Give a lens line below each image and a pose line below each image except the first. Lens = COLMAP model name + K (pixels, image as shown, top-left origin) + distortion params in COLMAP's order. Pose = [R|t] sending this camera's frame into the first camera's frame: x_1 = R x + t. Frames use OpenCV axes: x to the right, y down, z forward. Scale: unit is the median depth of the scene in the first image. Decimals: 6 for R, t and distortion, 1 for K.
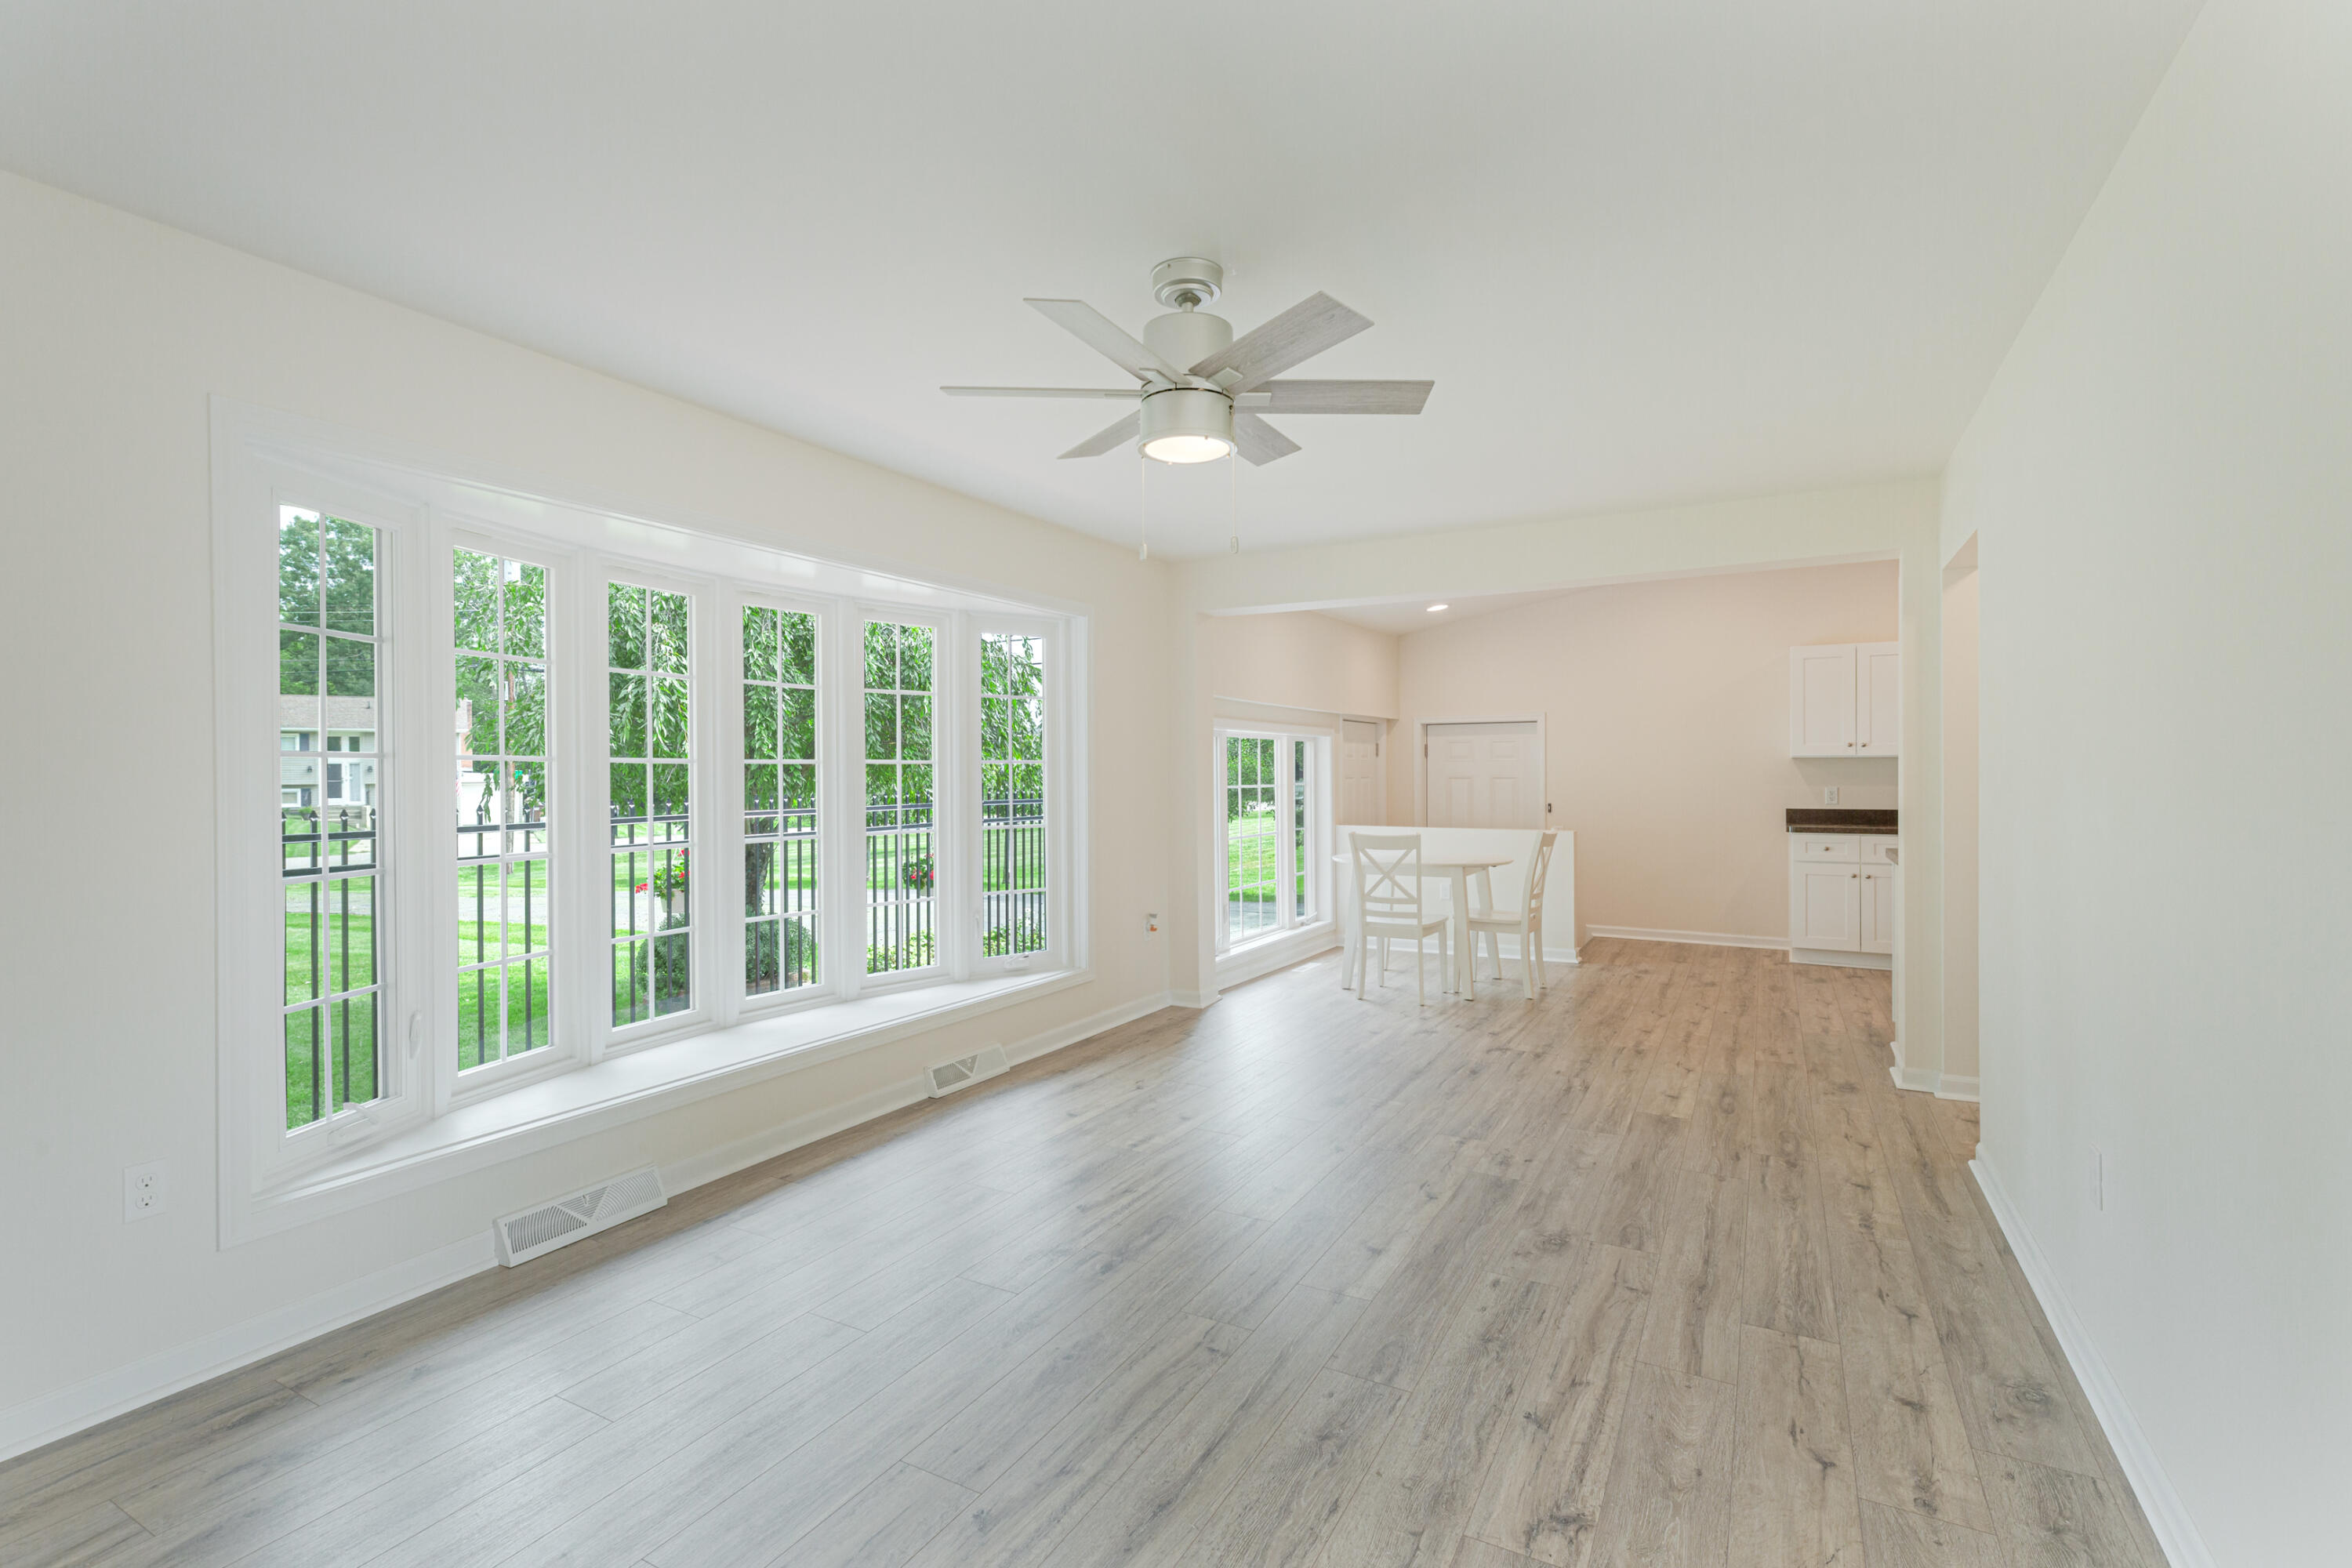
lens RADIAL K [[1058.9, 0, 1170.6], [0, 1058.9, 770.2], [0, 0, 1]] dist [0.010578, -0.000119]
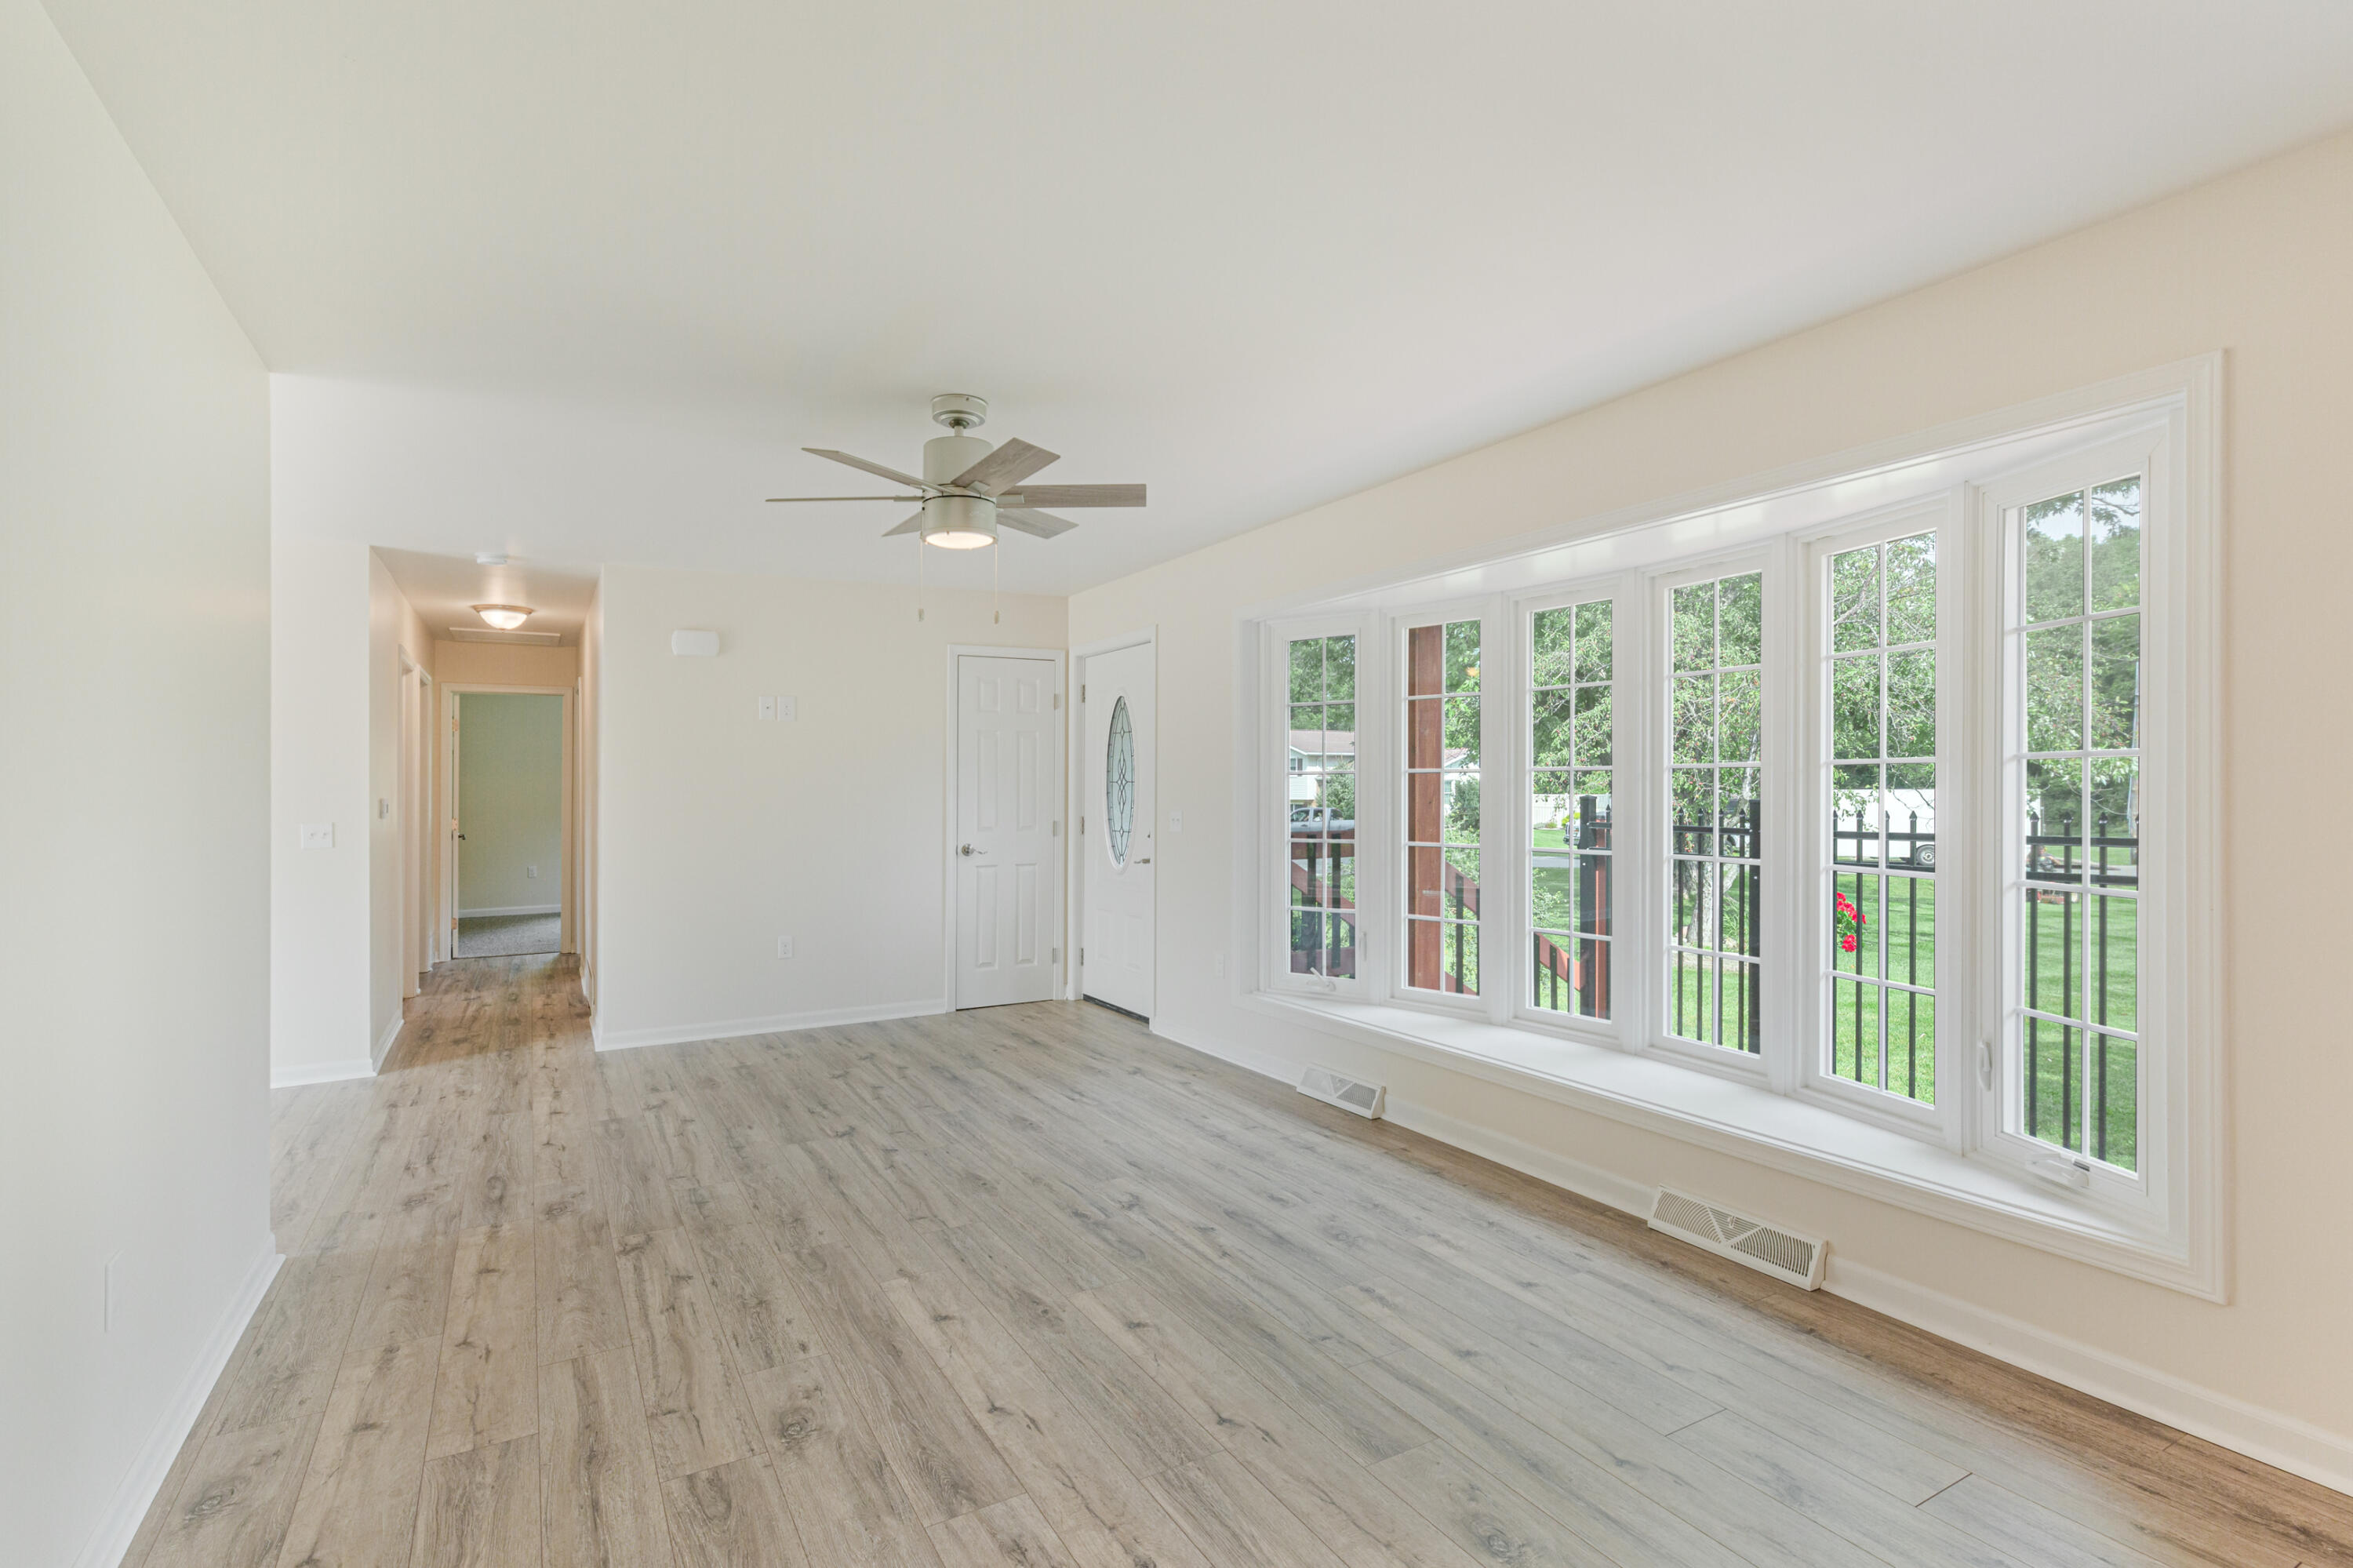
lens RADIAL K [[1120.8, 0, 1176.5], [0, 1120.8, 784.0], [0, 0, 1]] dist [0.012825, -0.000132]
pose [[-0.503263, 0.011066, -0.864063, 1.032503], [0.018238, 0.999831, 0.002182, -0.009763], [0.863941, -0.014661, -0.503380, 1.863335]]
